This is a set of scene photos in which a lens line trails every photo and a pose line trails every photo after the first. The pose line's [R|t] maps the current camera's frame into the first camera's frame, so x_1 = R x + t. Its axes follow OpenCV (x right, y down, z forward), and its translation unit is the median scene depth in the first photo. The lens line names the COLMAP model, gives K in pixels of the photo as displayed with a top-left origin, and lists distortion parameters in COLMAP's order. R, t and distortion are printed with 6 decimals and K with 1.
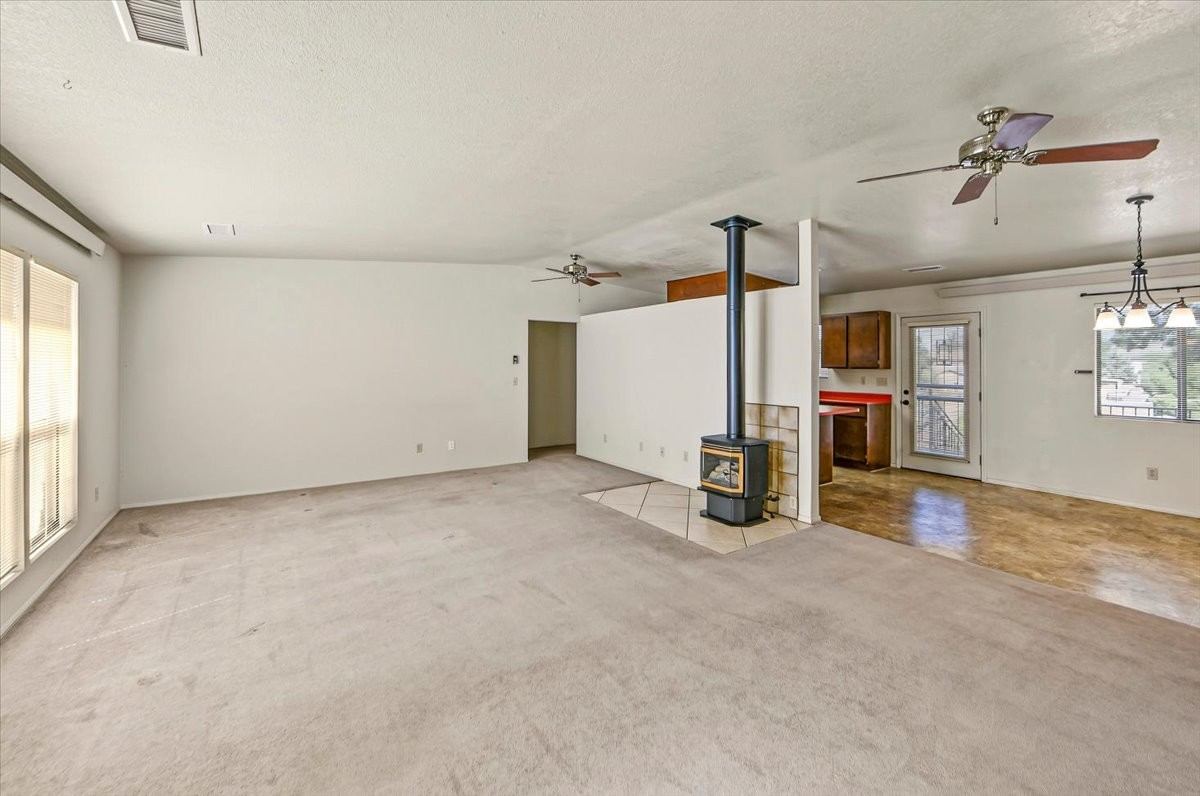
lens RADIAL K [[500.5, 0, 600.8], [0, 500.5, 360.3], [0, 0, 1]] dist [-0.000600, -0.000124]
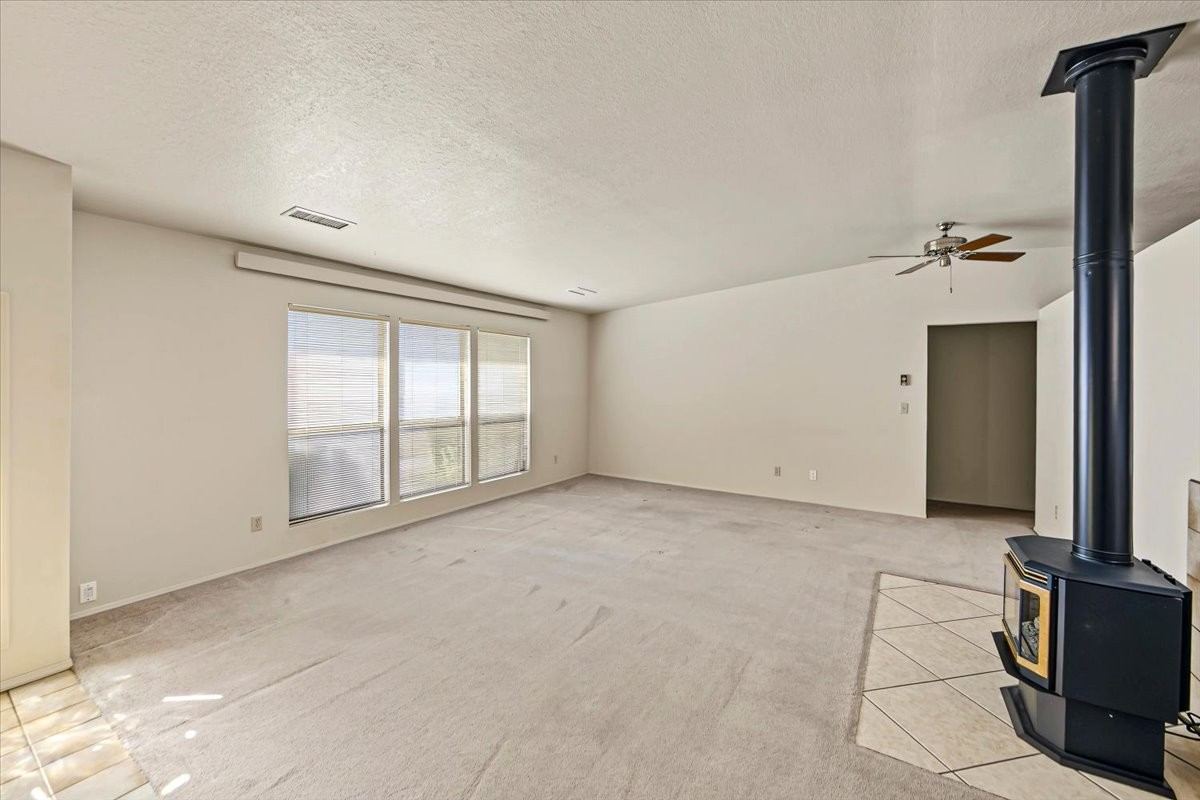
lens RADIAL K [[477.8, 0, 595.9], [0, 477.8, 384.7], [0, 0, 1]] dist [-0.012961, -0.000054]
pose [[0.380724, 0.007315, -0.924660, 0.439678], [0.002531, 0.999957, 0.008953, -0.001792], [0.924685, -0.005749, 0.380689, 0.397787]]
